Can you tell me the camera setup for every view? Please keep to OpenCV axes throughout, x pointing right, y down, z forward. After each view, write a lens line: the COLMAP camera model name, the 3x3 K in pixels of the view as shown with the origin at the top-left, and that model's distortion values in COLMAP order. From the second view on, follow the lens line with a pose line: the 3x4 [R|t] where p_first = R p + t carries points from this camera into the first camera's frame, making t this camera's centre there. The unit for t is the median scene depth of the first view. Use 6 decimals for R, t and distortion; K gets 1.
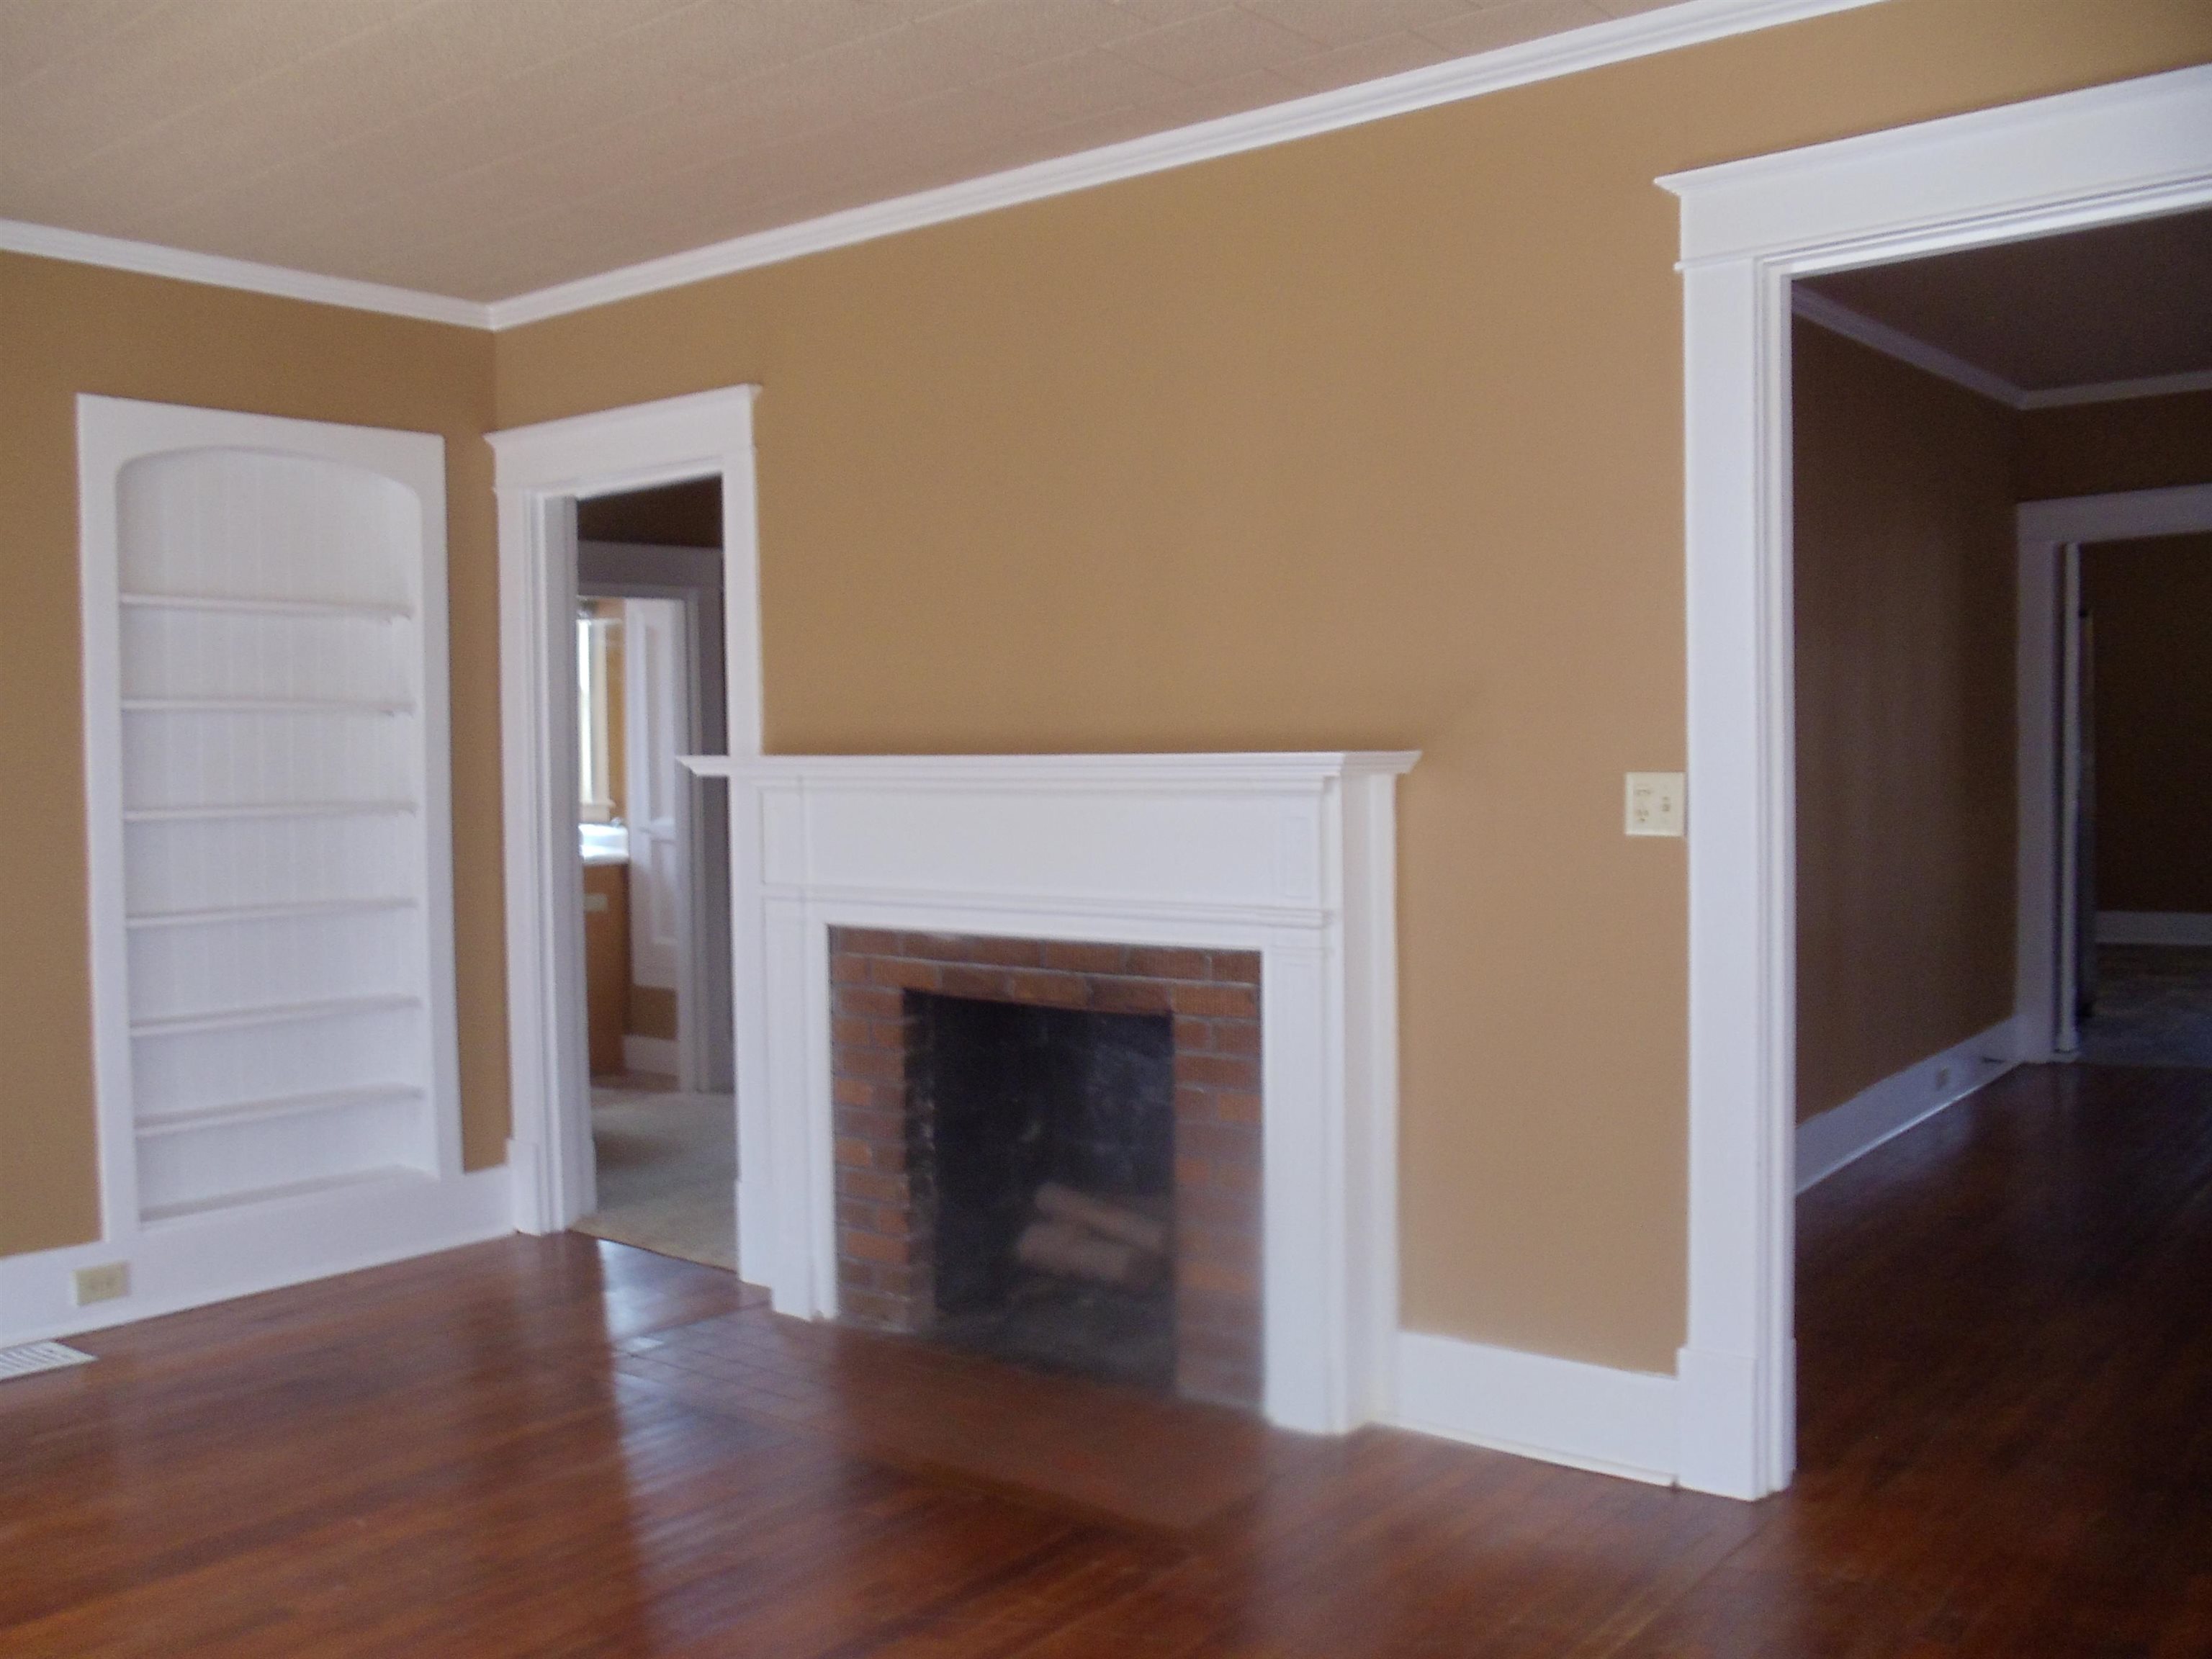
lens RADIAL K [[2073.5, 0, 1118.6], [0, 2073.5, 827.6], [0, 0, 1]] dist [-0.017229, 0.000000]
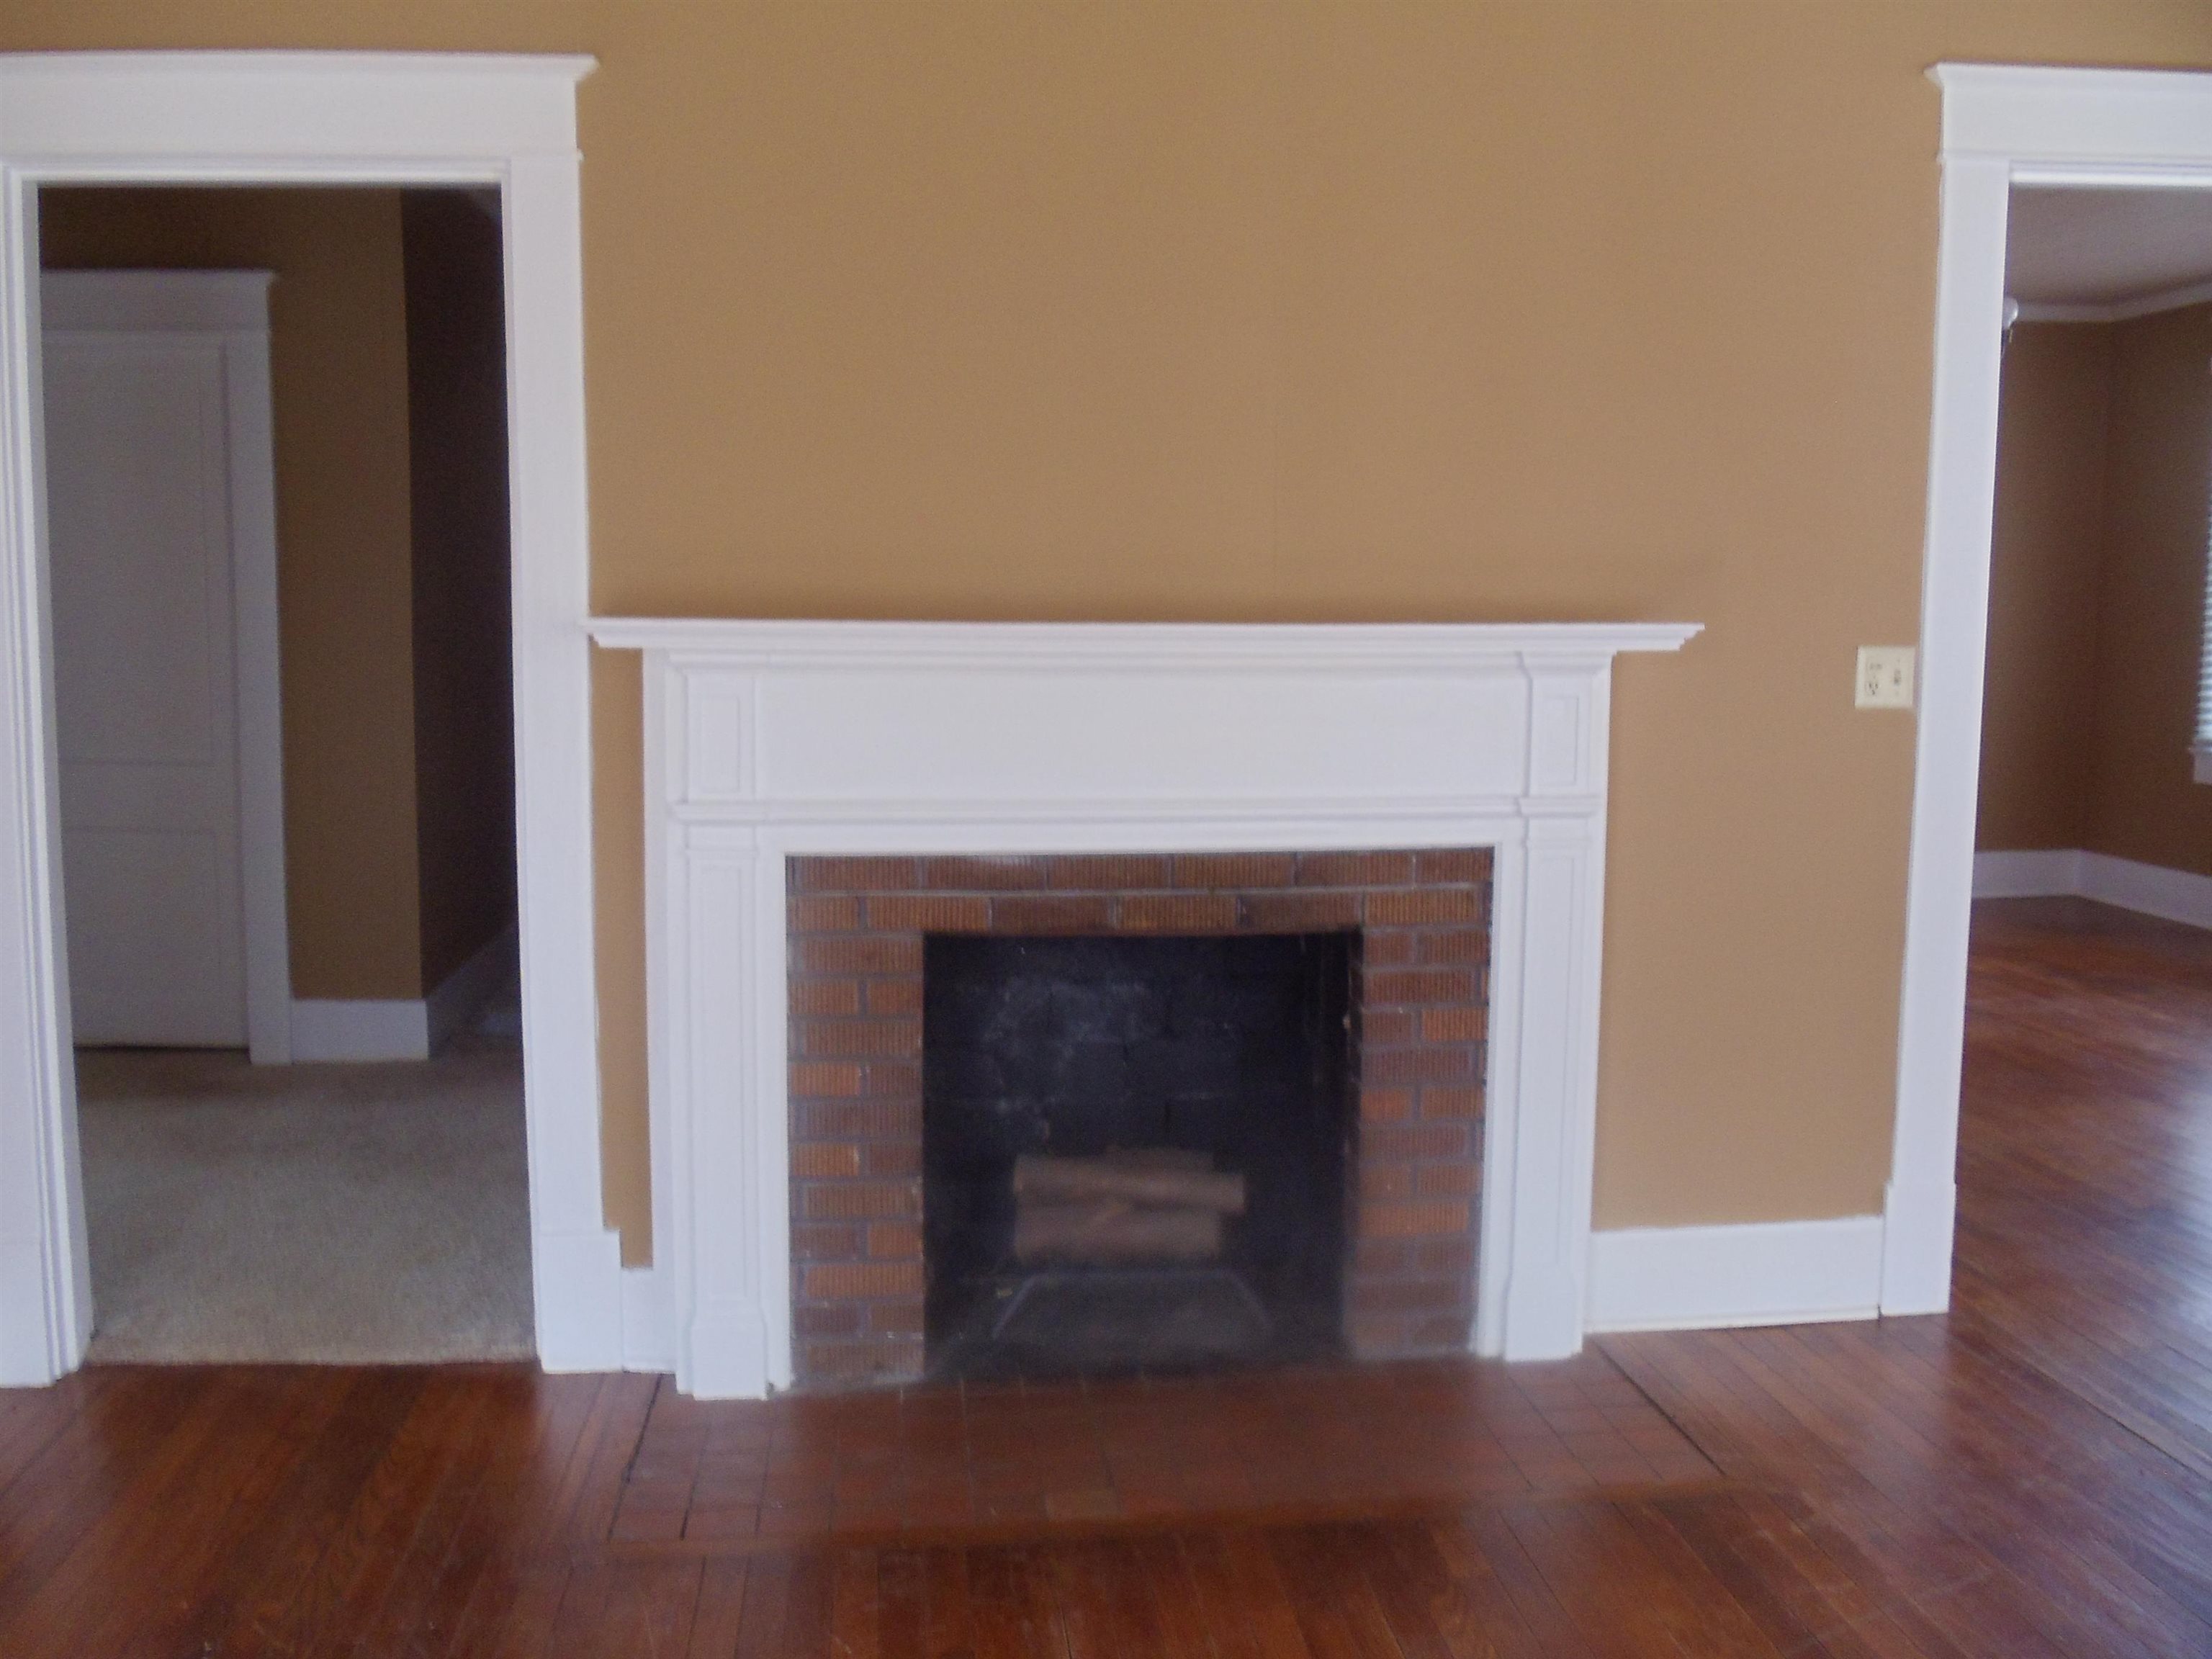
lens RADIAL K [[2073.5, 0, 1105.9], [0, 2073.5, 847.9], [0, 0, 1]] dist [-0.017229, 0.000000]
pose [[0.698940, -0.067062, 0.712029, -0.655589], [0.016843, 0.996861, 0.077356, -0.011116], [-0.714982, -0.042075, 0.697876, 0.475387]]
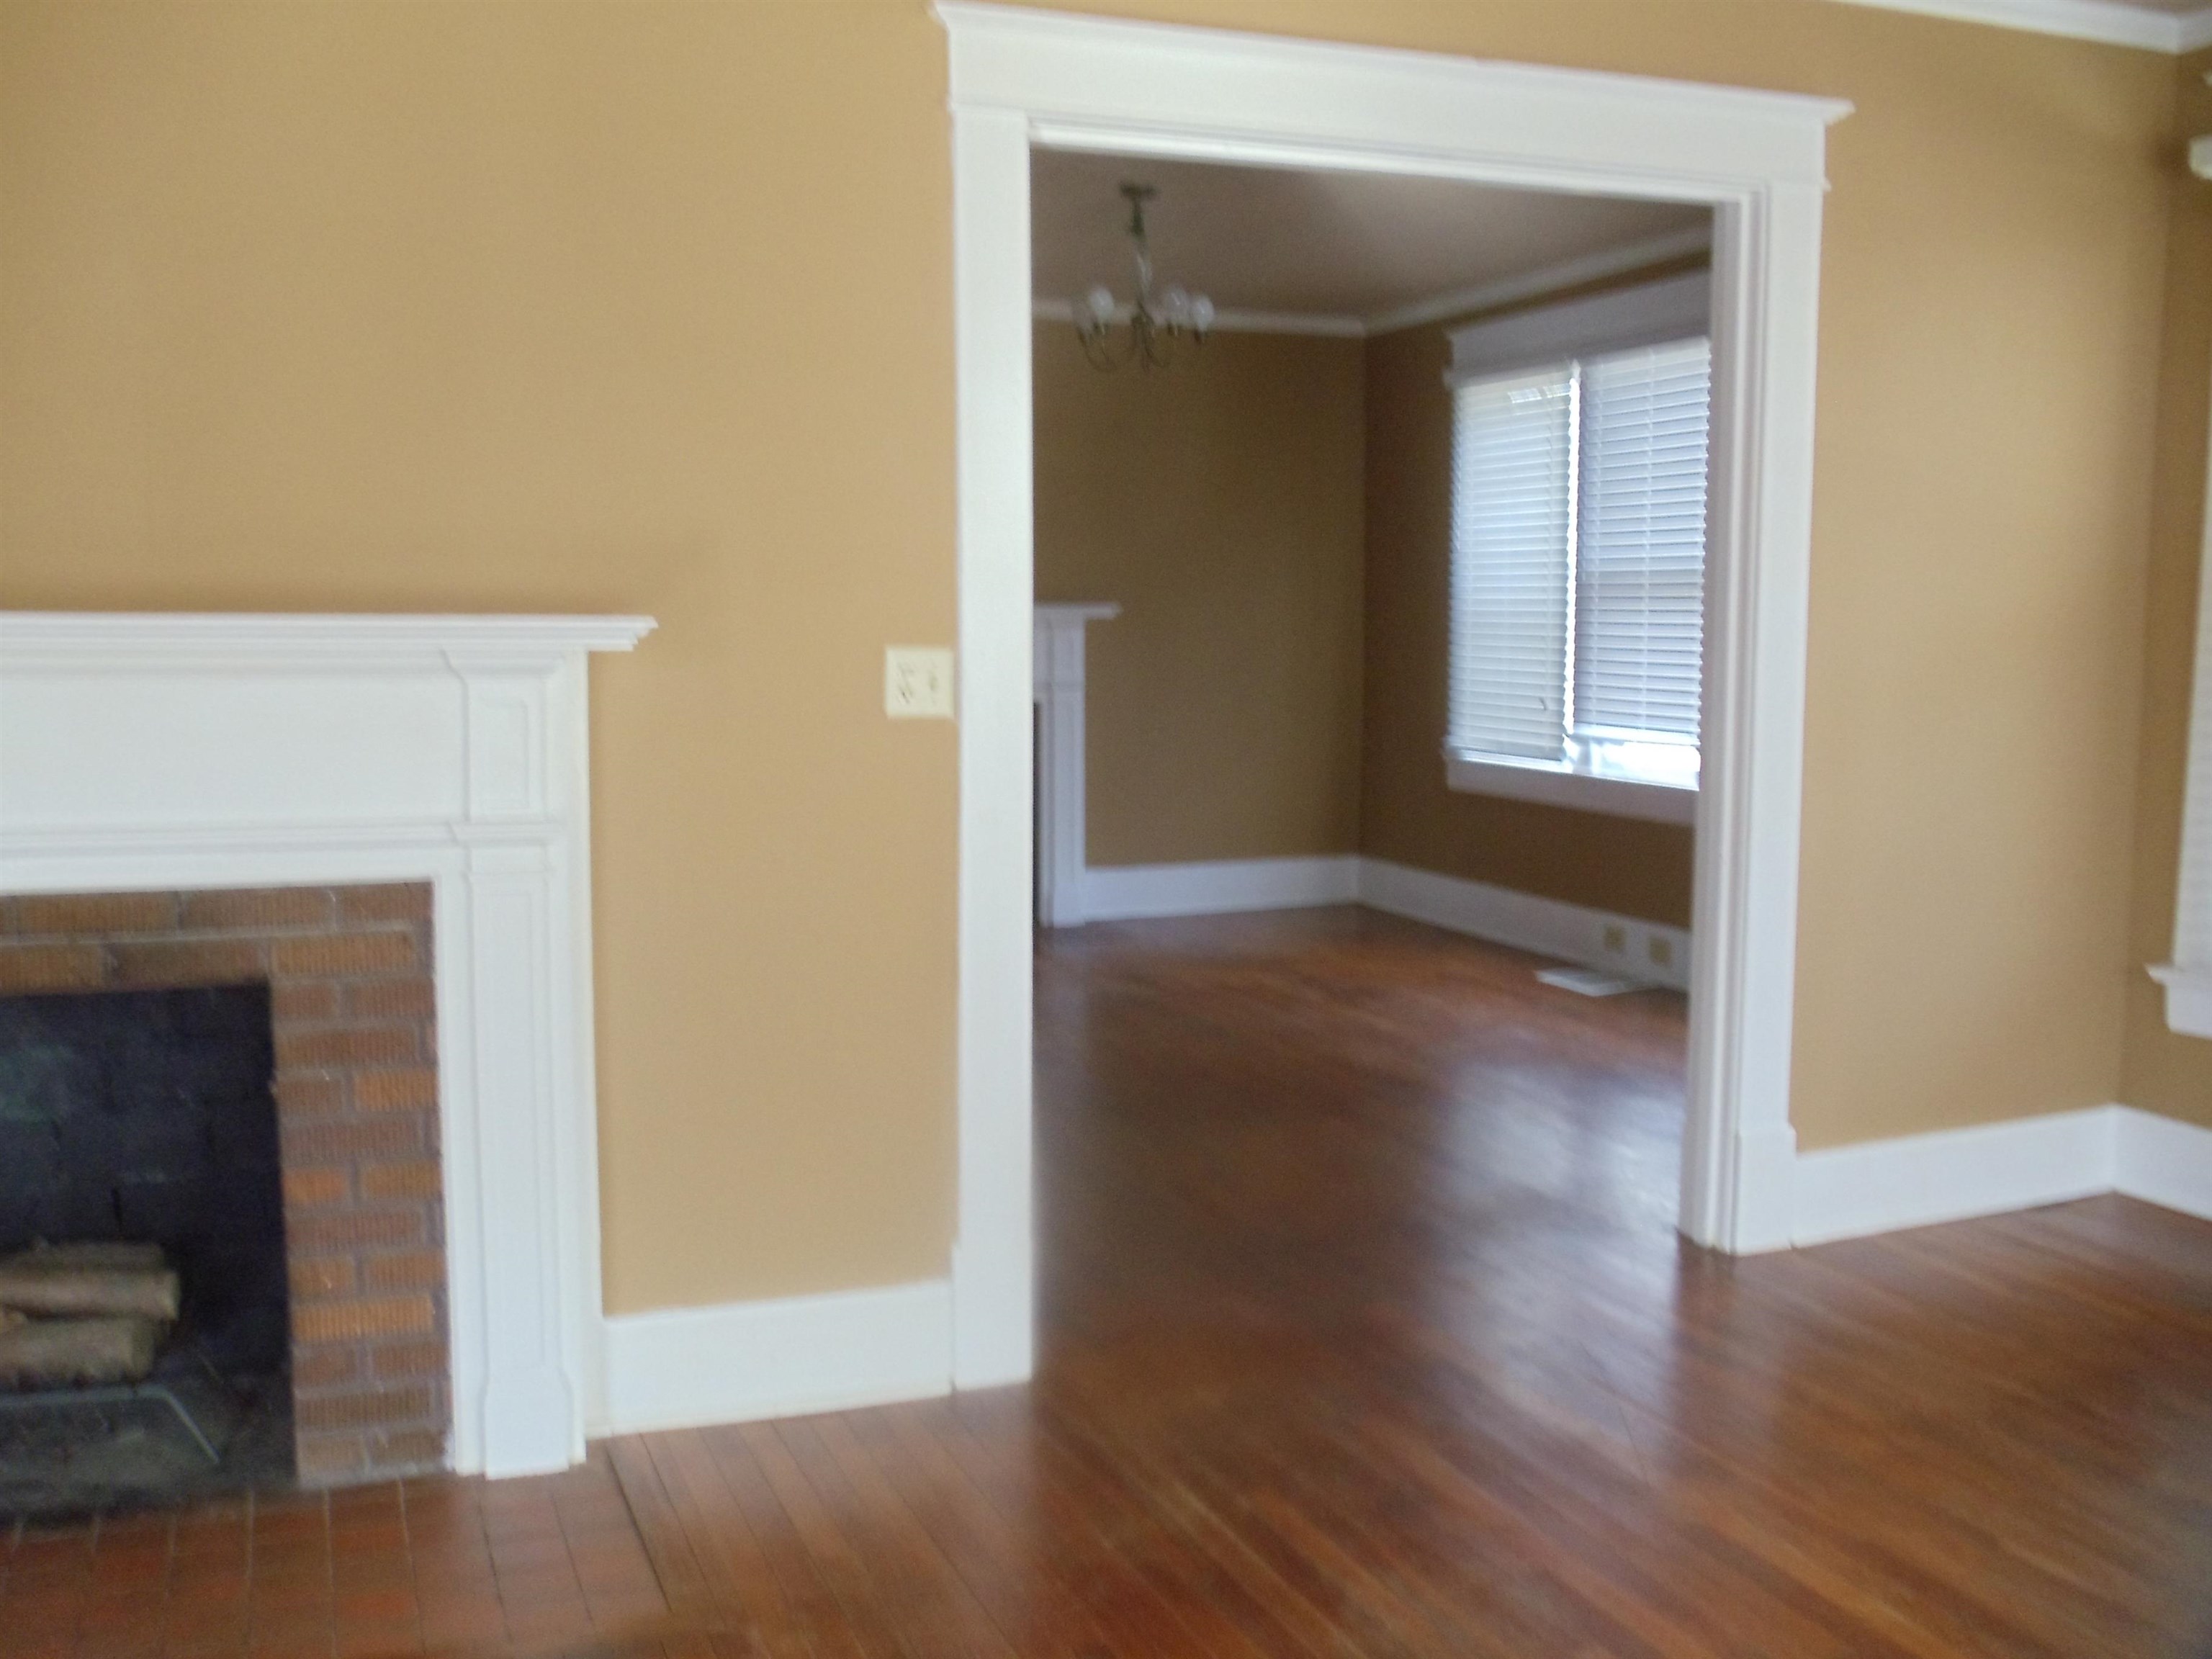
lens RADIAL K [[2073.5, 0, 1119.6], [0, 2073.5, 820.9], [0, 0, 1]] dist [-0.017229, 0.000000]
pose [[0.532873, -0.064347, 0.843745, -0.418977], [0.013531, 0.997625, 0.067537, -0.009301], [-0.846087, -0.024572, 0.532479, 0.365902]]
